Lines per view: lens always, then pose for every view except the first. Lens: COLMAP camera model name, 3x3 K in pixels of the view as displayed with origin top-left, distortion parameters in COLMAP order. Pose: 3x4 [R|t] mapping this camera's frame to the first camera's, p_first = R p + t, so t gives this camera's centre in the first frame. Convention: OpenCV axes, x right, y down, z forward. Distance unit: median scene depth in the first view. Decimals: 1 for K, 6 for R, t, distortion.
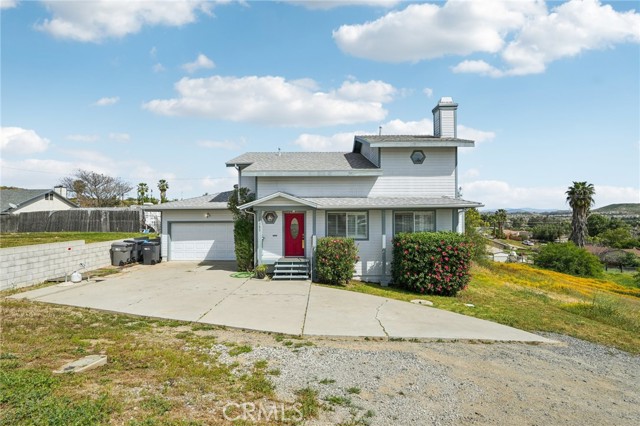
lens RADIAL K [[285.6, 0, 321.6], [0, 285.6, 214.4], [0, 0, 1]] dist [-0.001559, -0.000170]
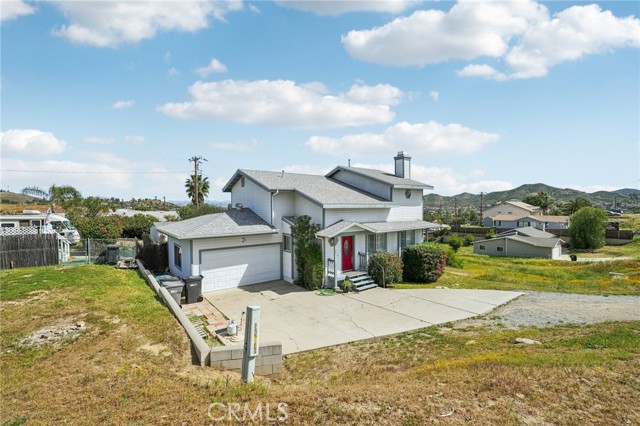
lens RADIAL K [[285.6, 0, 321.6], [0, 285.6, 214.4], [0, 0, 1]] dist [-0.001559, -0.000170]
pose [[0.791394, -0.025781, 0.610762, -0.968804], [-0.004669, 0.998826, 0.048211, -0.164425], [-0.611288, -0.041006, 0.790345, 0.065653]]
